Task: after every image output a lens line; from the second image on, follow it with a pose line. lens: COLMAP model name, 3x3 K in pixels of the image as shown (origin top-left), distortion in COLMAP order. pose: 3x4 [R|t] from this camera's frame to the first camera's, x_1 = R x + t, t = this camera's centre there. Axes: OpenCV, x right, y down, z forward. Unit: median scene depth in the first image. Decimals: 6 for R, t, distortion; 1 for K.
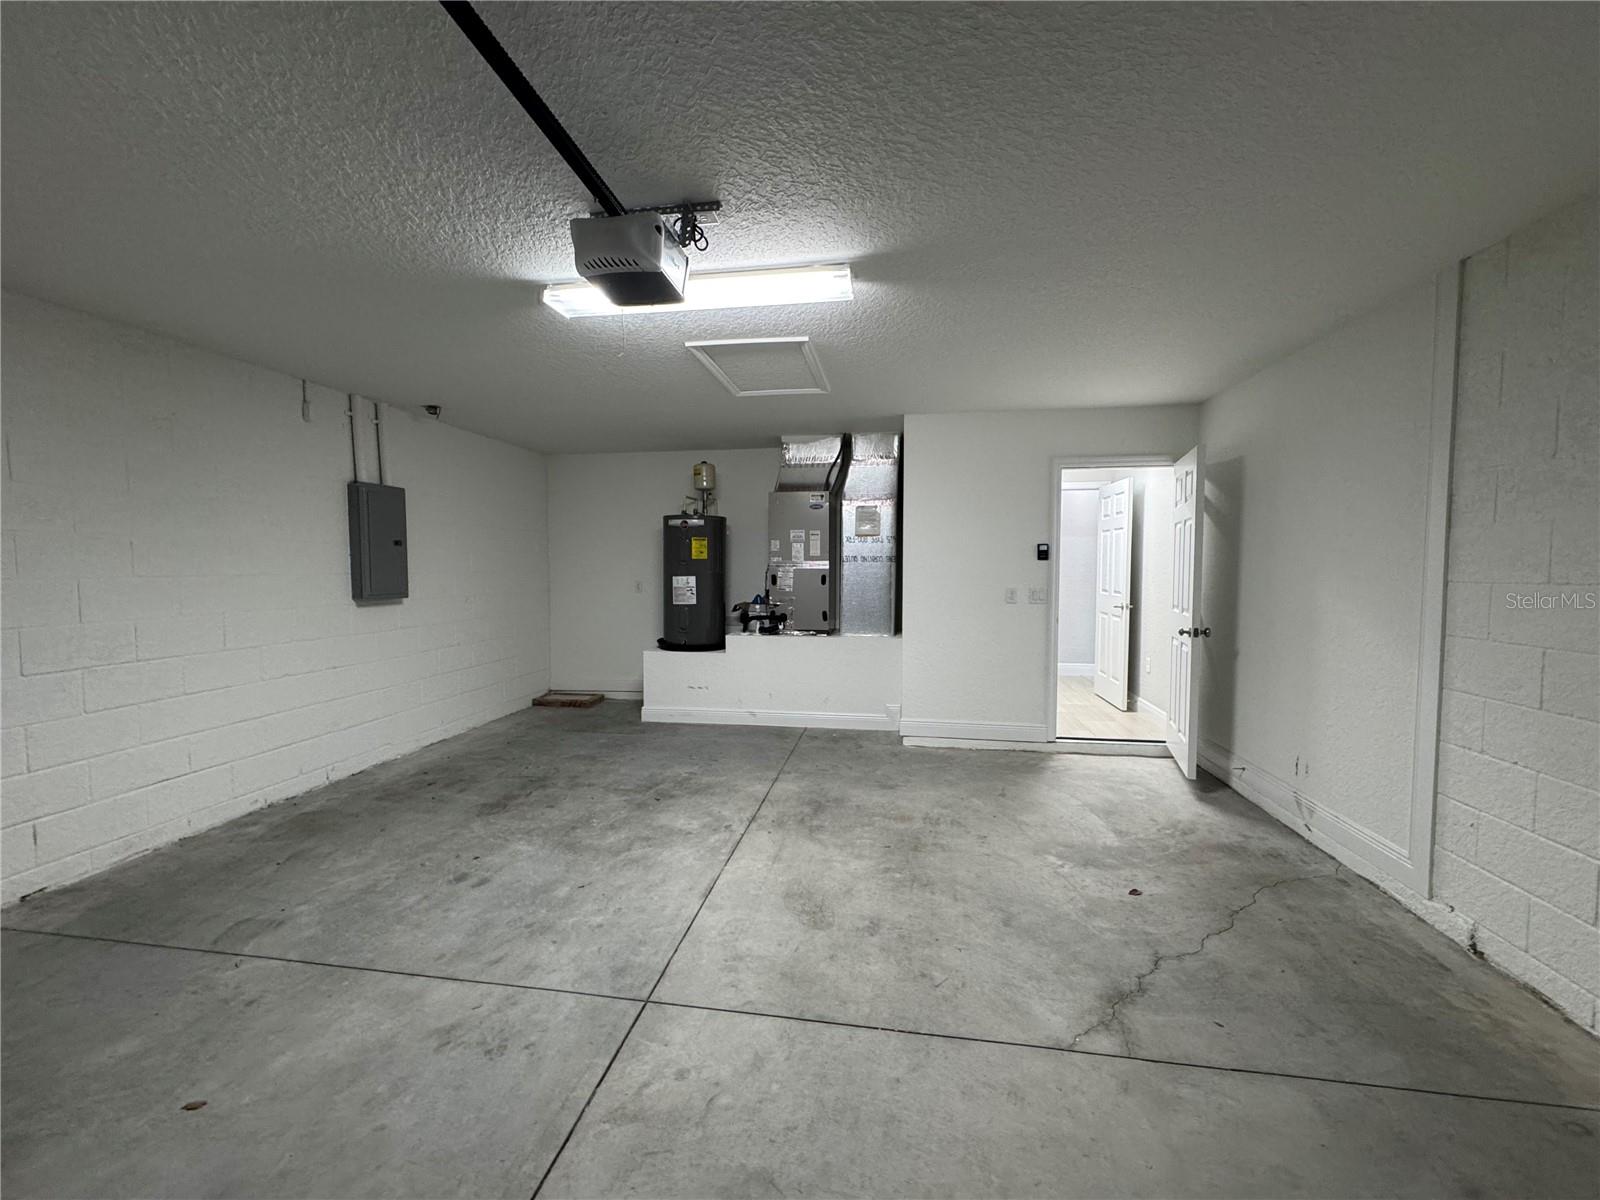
lens RADIAL K [[640.2, 0, 799.1], [0, 640.2, 596.8], [0, 0, 1]] dist [-0.001583, -0.000181]
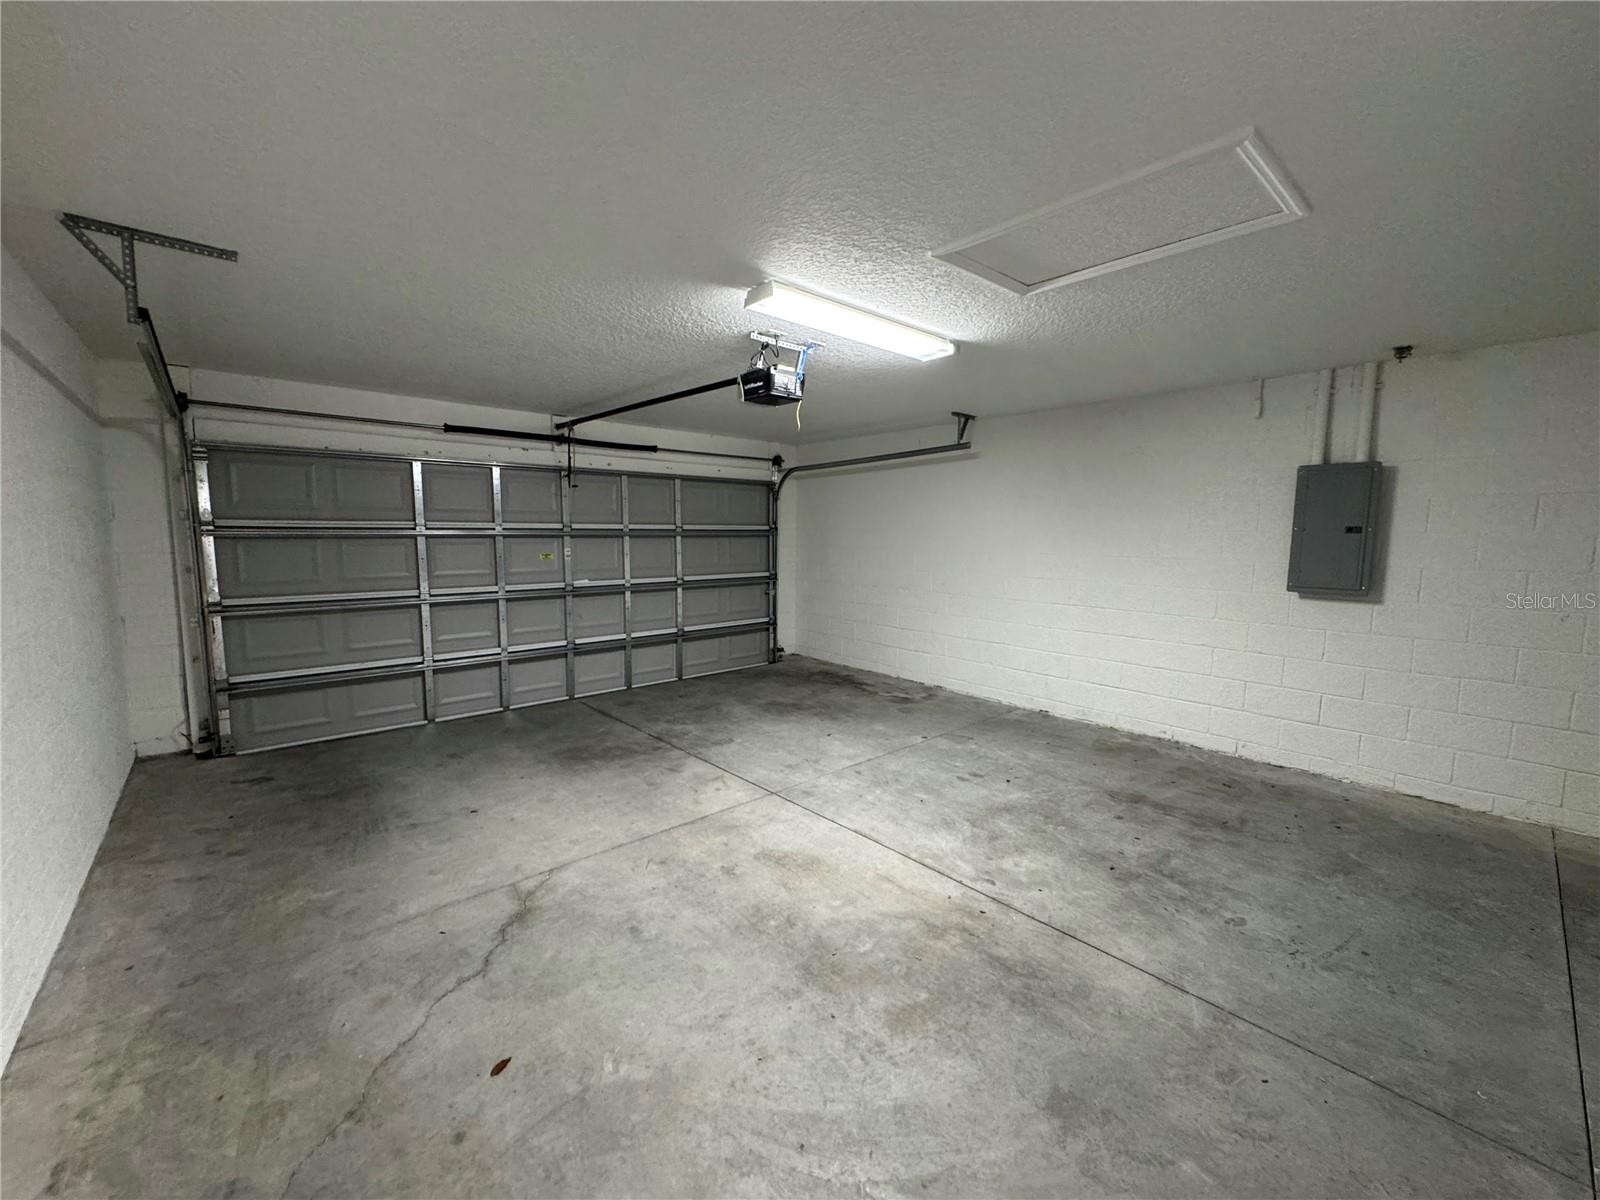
lens RADIAL K [[640.2, 0, 798.2], [0, 640.2, 601.8], [0, 0, 1]] dist [-0.001583, -0.000181]
pose [[-0.634925, 0.079431, -0.768479, 0.659942], [-0.046980, 0.988890, 0.141028, -0.100159], [0.771144, 0.125645, -0.624140, 1.309063]]
